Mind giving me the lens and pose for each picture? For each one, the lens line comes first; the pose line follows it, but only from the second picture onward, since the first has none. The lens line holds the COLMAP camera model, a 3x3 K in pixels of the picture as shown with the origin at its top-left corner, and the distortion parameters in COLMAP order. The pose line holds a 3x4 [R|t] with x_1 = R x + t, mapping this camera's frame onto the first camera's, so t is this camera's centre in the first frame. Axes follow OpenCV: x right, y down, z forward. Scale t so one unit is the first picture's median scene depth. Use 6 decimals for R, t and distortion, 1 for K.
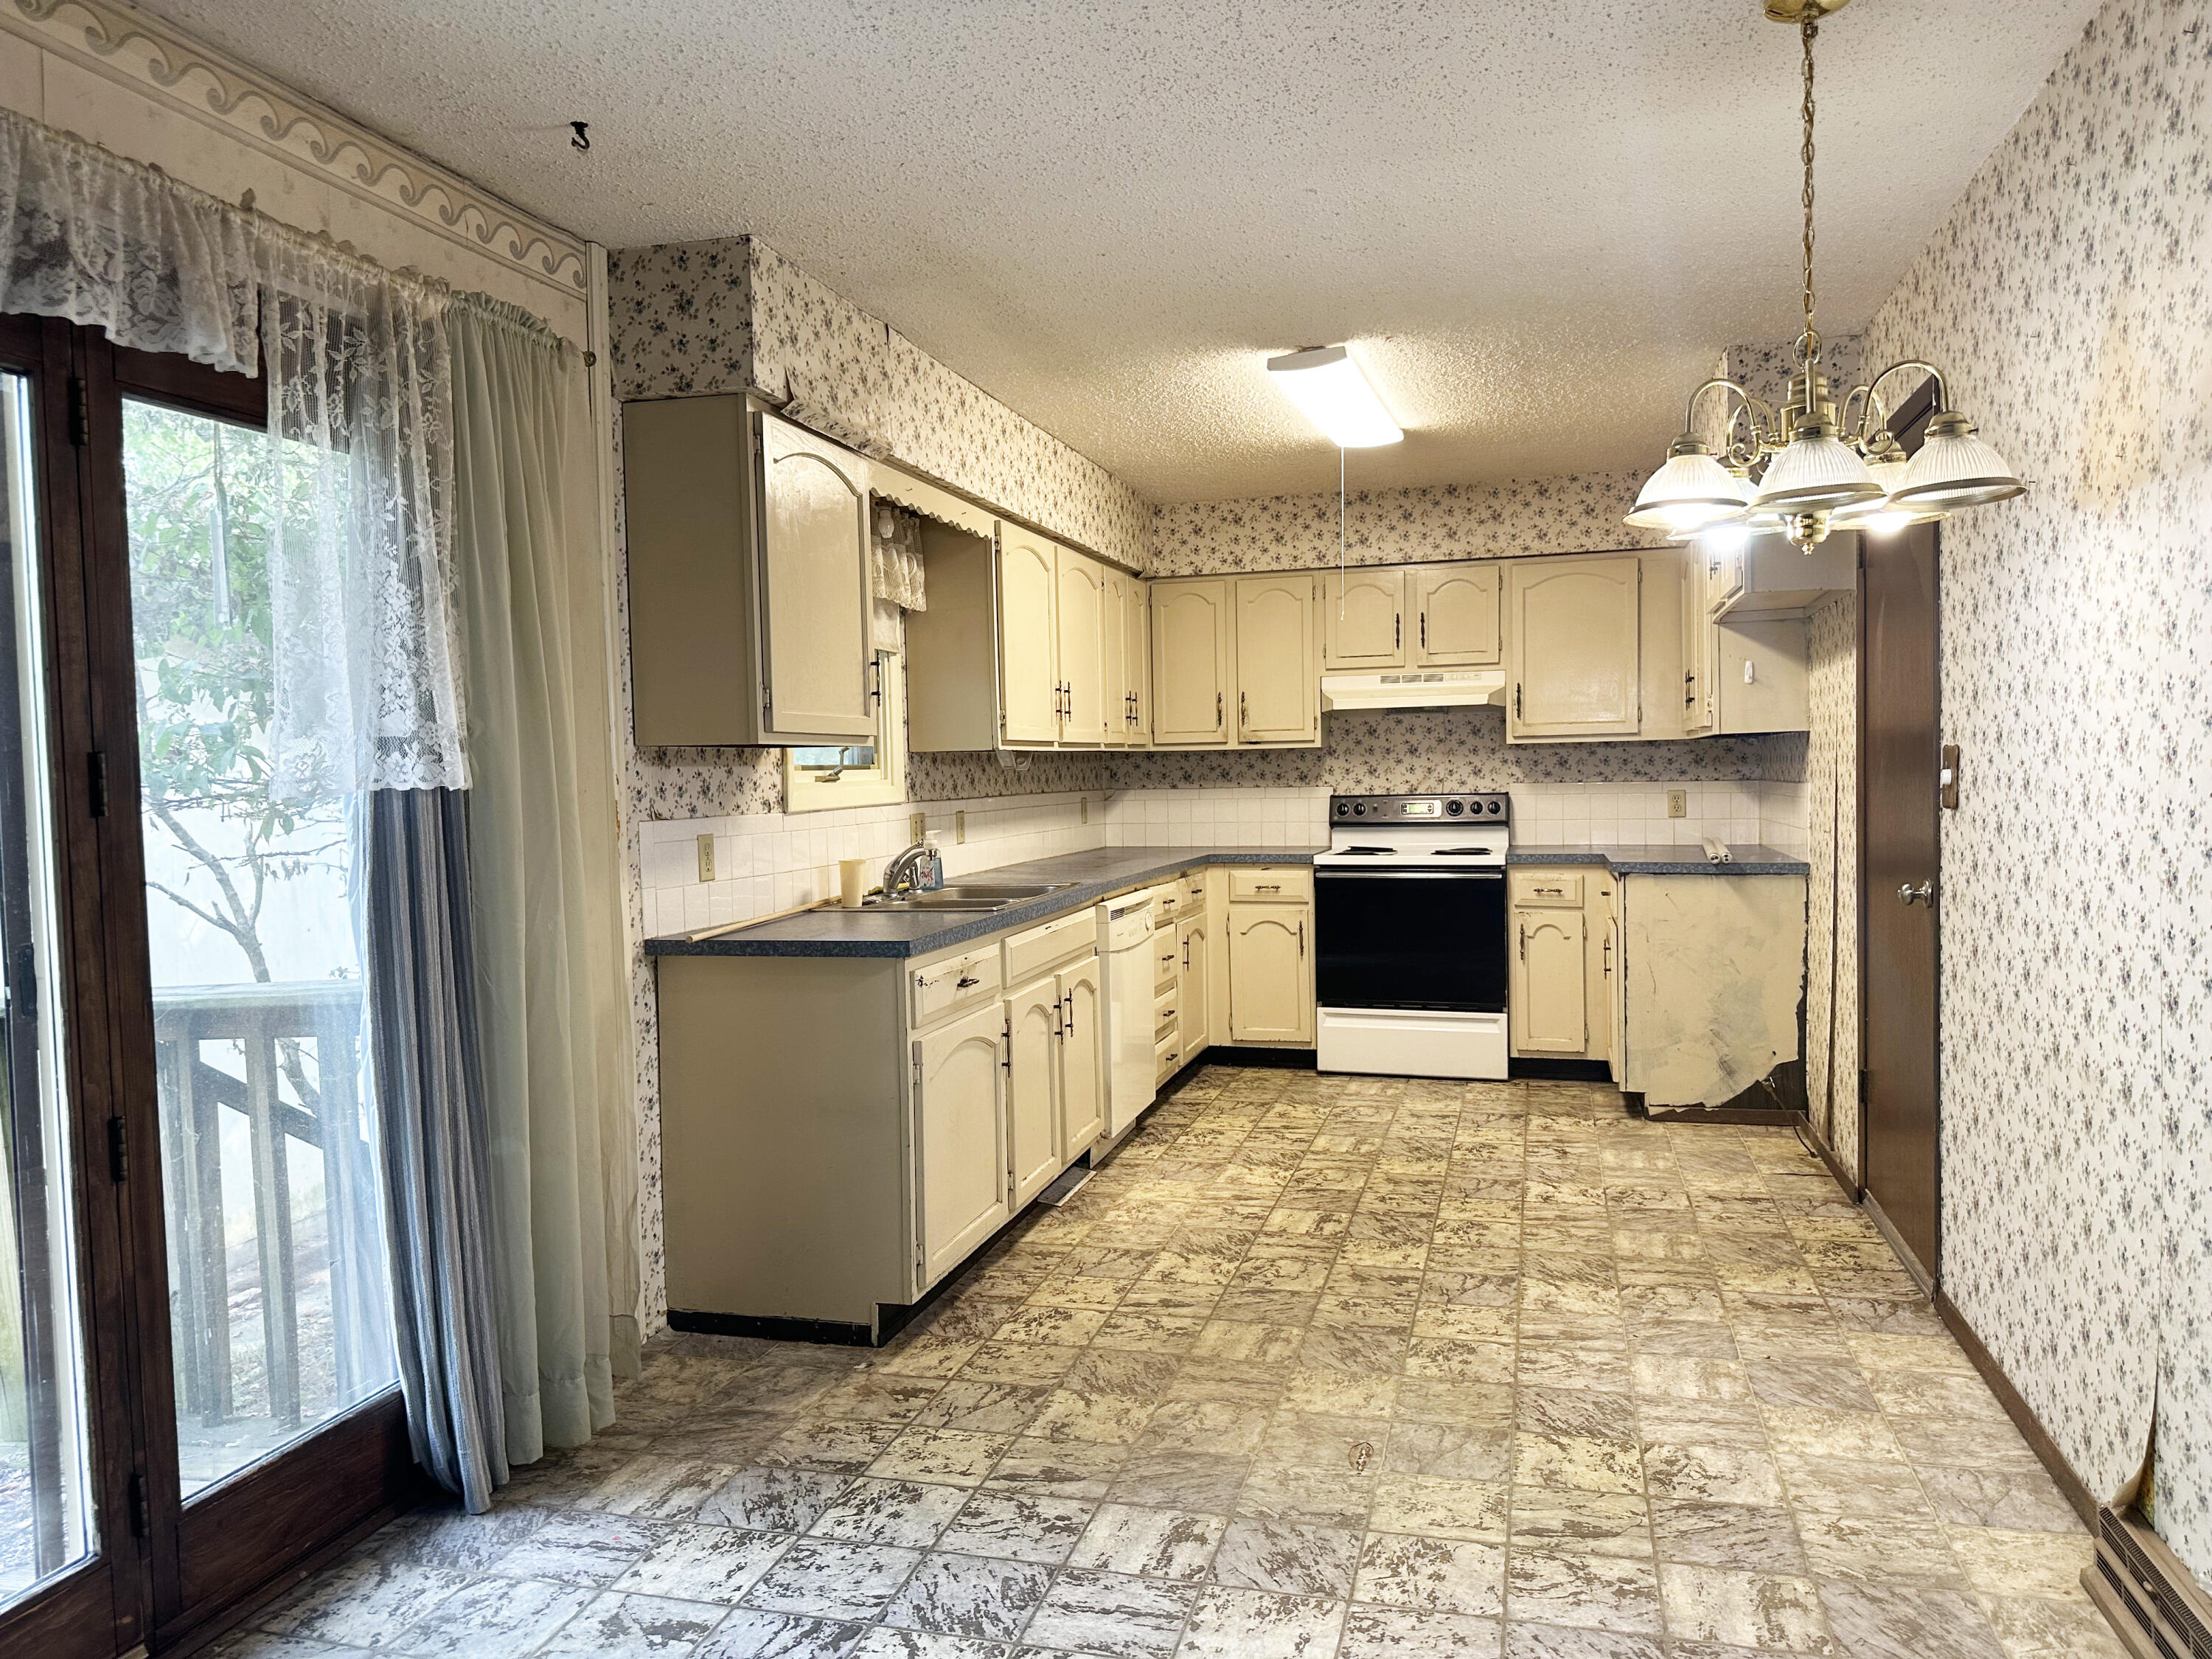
lens RADIAL K [[1539.0, 0, 1113.0], [0, 1539.0, 828.2], [0, 0, 1]] dist [0.166165, -0.341538]
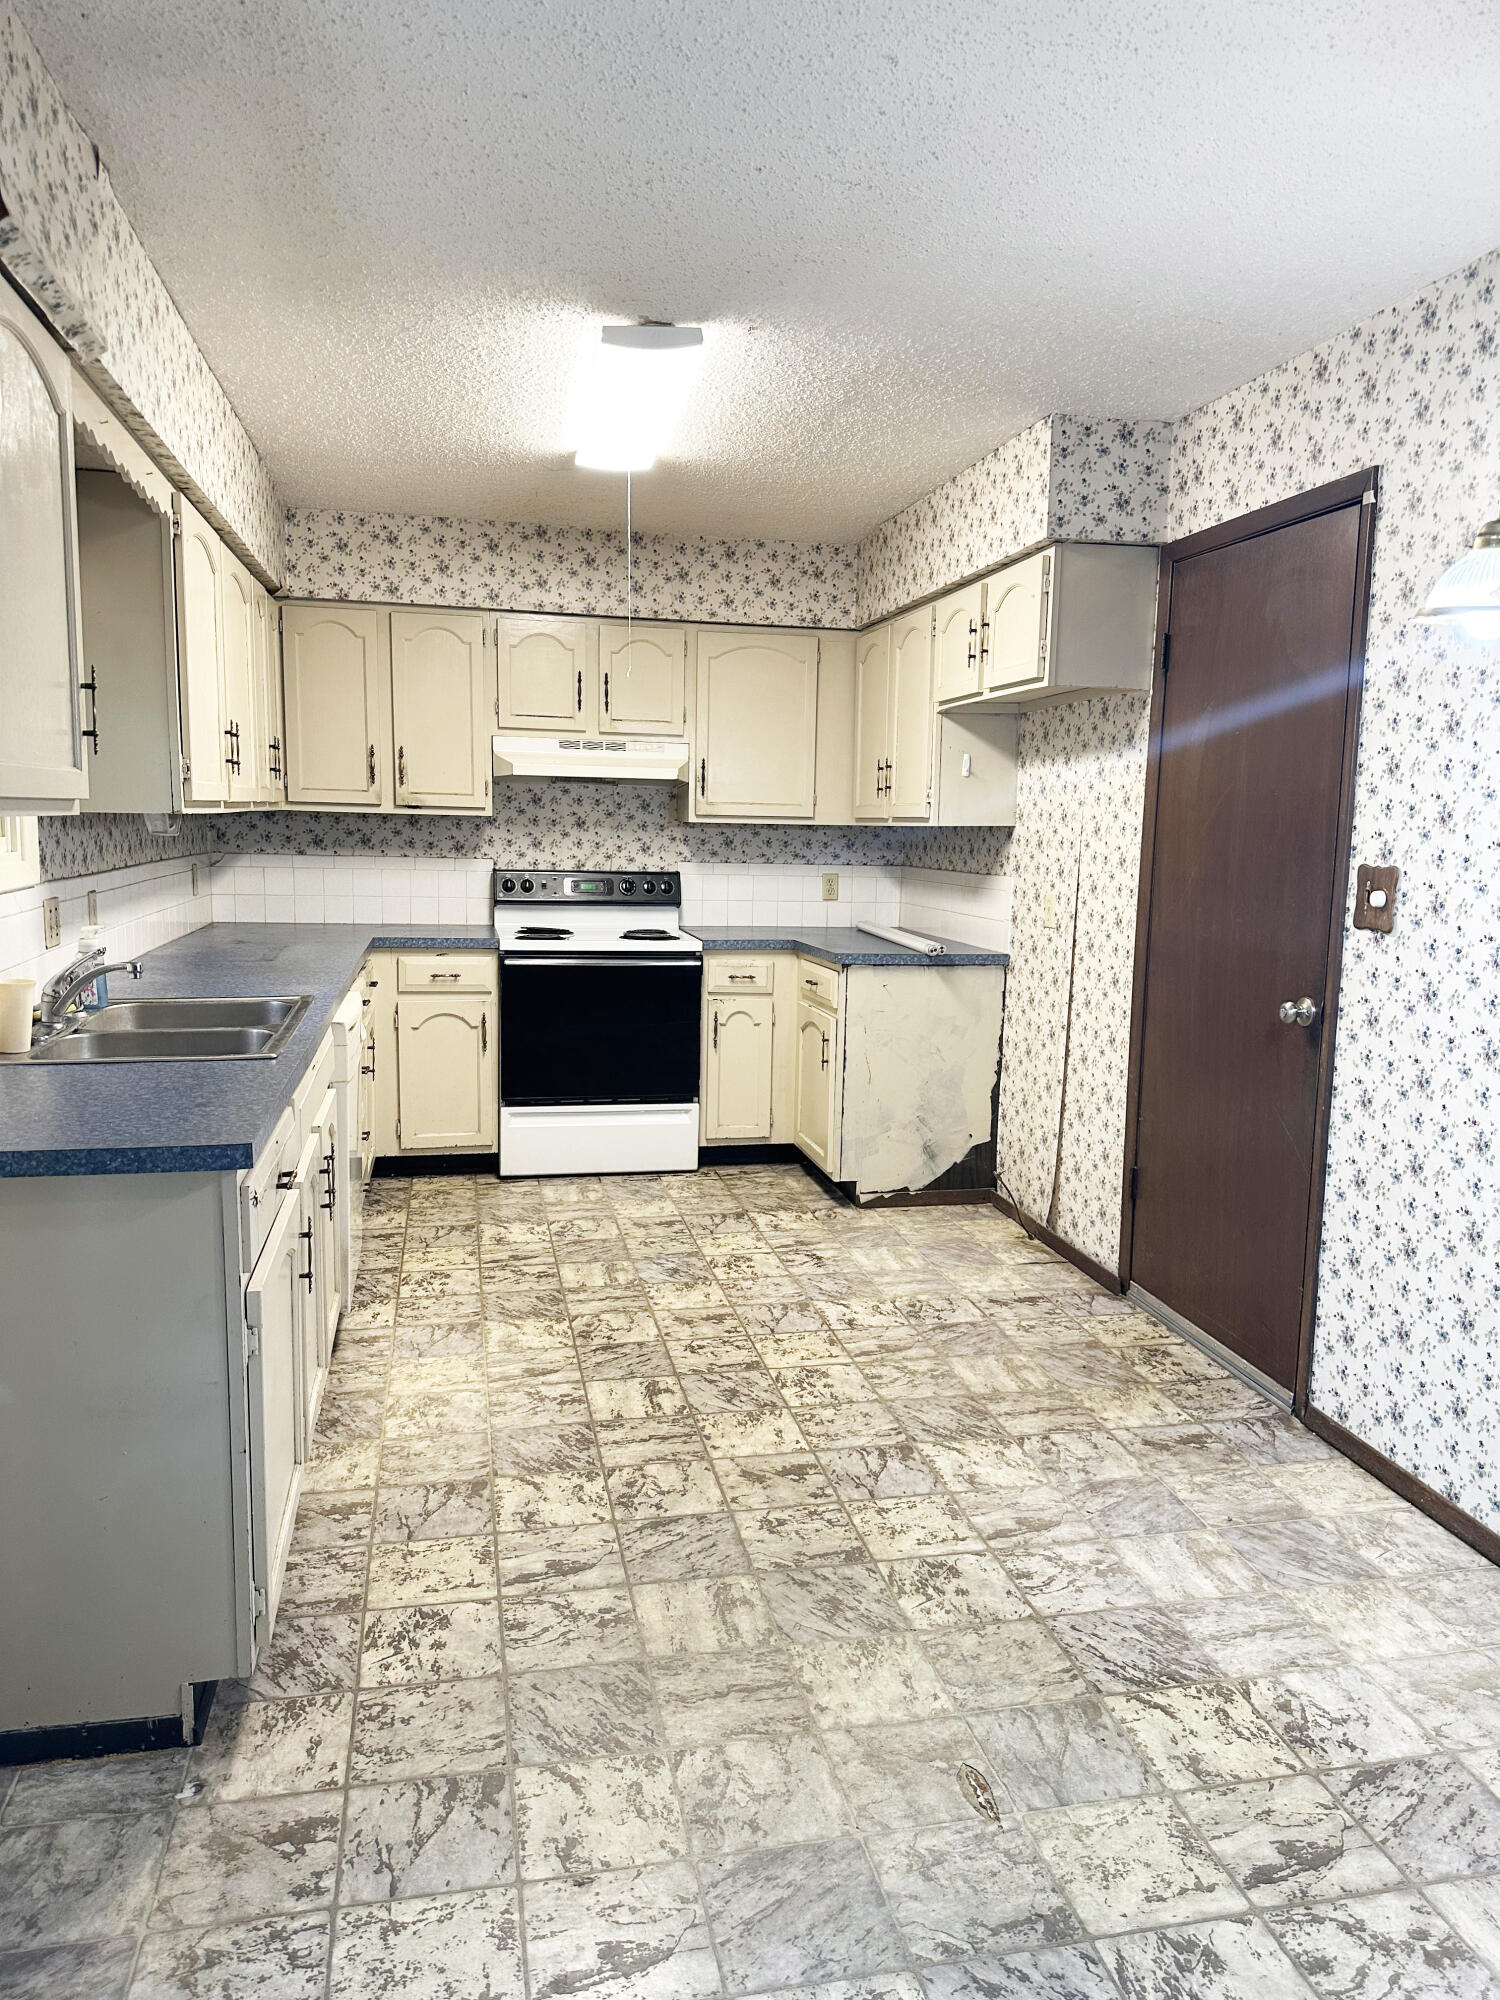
lens RADIAL K [[1391.5, 0, 752.1], [0, 1391.5, 1007.2], [0, 0, 1]] dist [0.166165, -0.341538]
pose [[0.886534, -0.025293, 0.461972, -0.167825], [-0.019665, 0.995542, 0.092243, -0.030839], [-0.462246, -0.090861, 0.882085, 0.313014]]
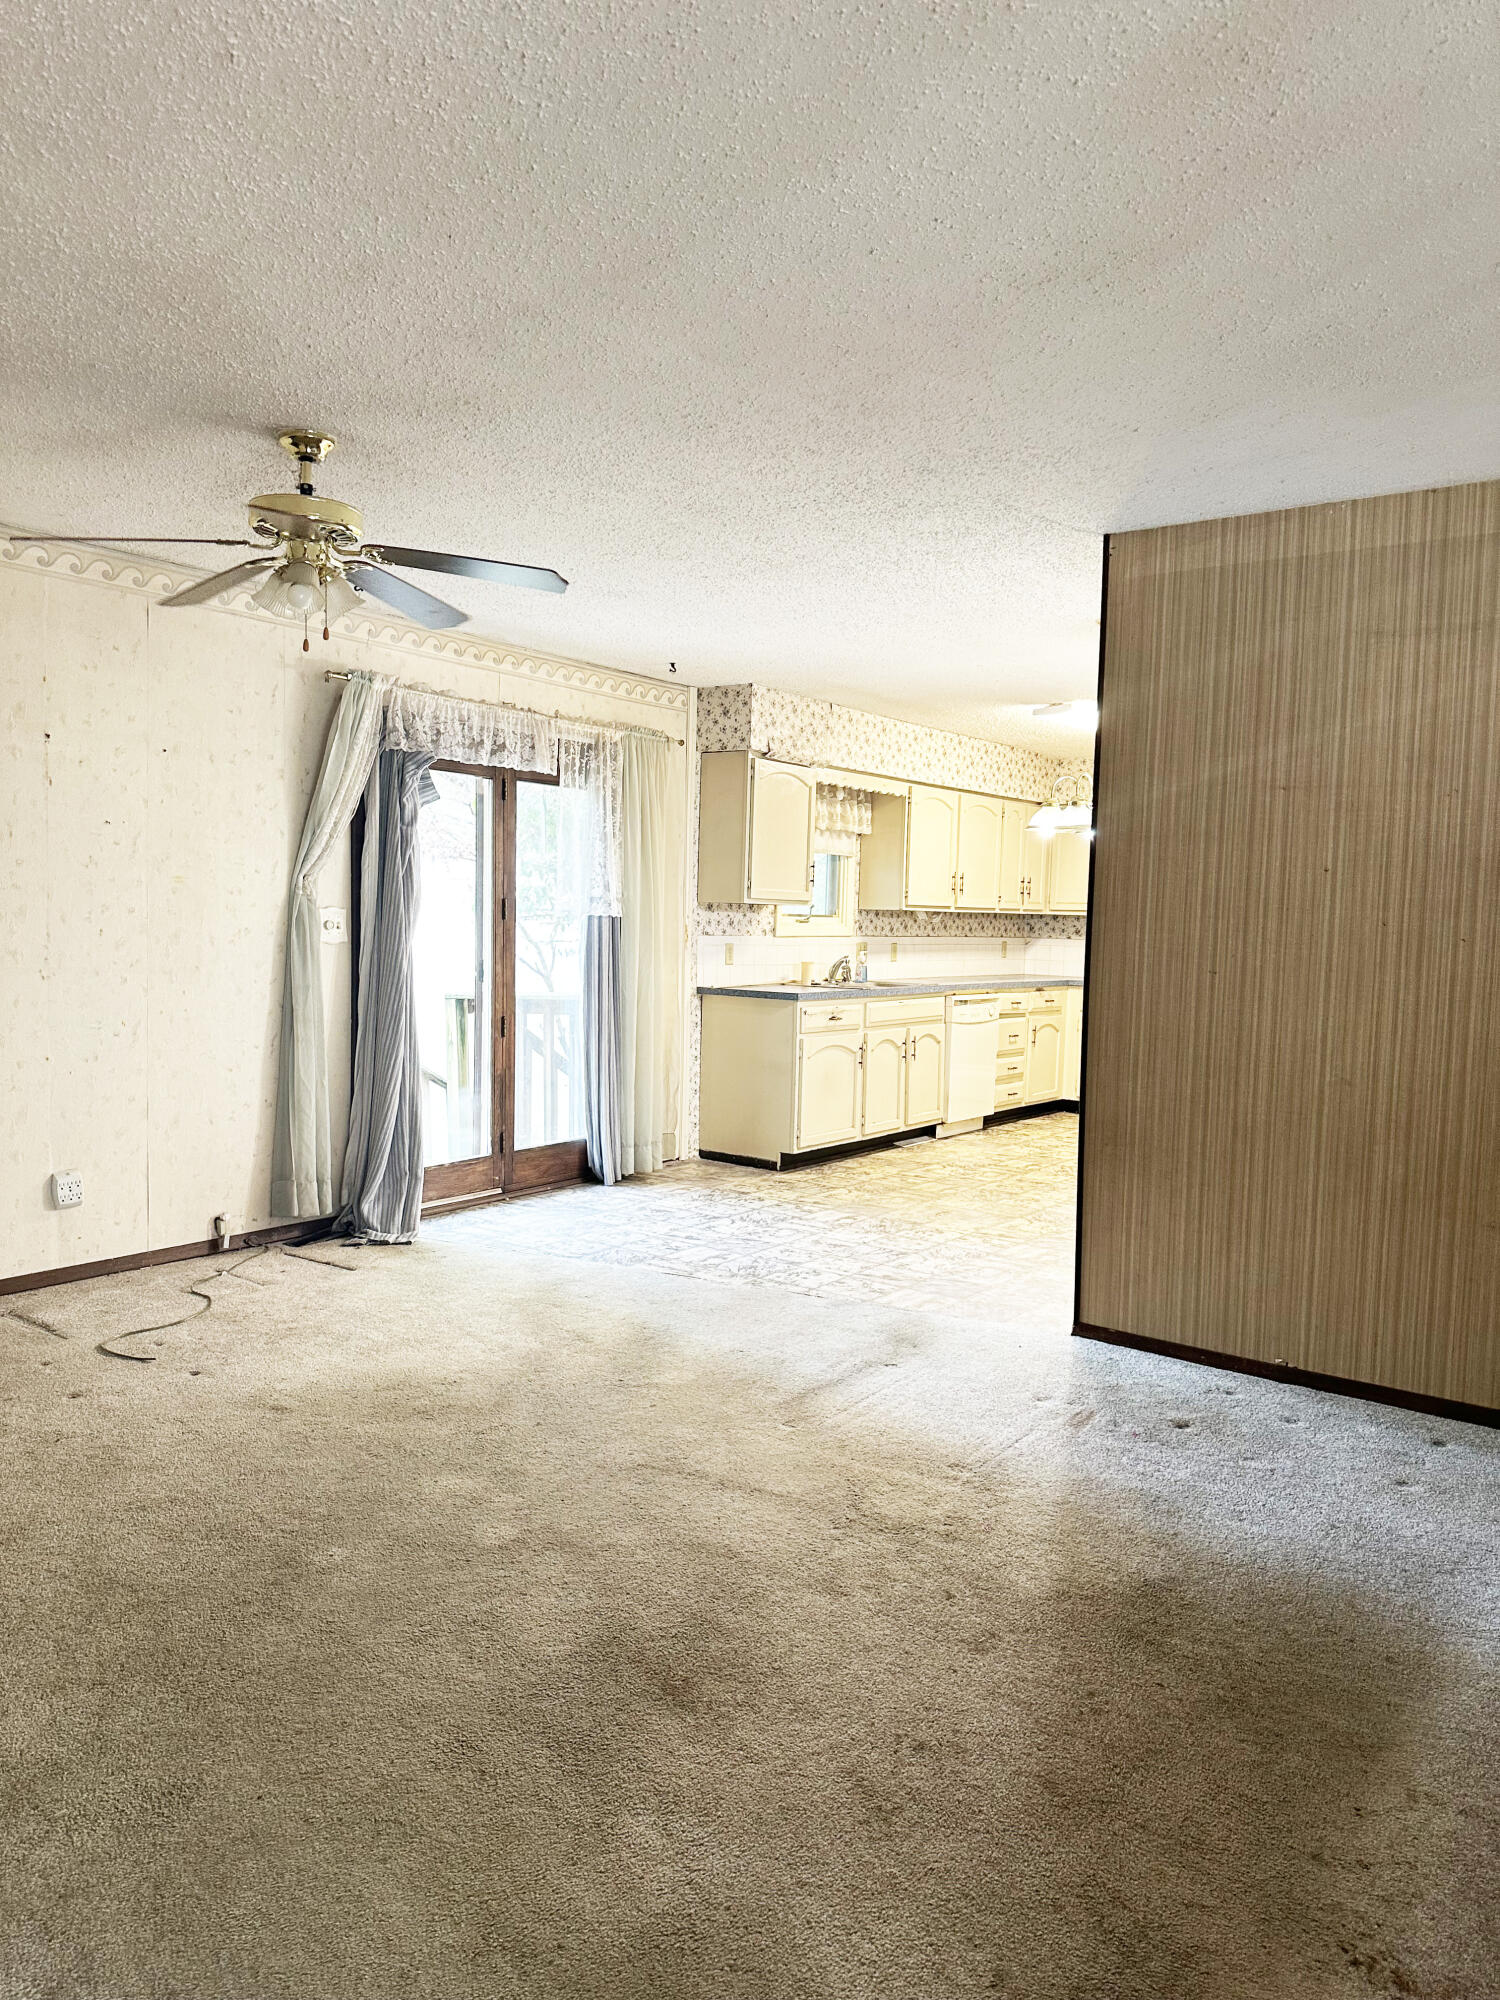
lens RADIAL K [[1391.5, 0, 752.1], [0, 1391.5, 1007.2], [0, 0, 1]] dist [0.166165, -0.341538]
pose [[0.931334, 0.069911, -0.357392, 0.415549], [-0.061085, 0.997485, 0.035940, 0.018938], [0.359006, -0.011641, 0.933263, -0.720415]]
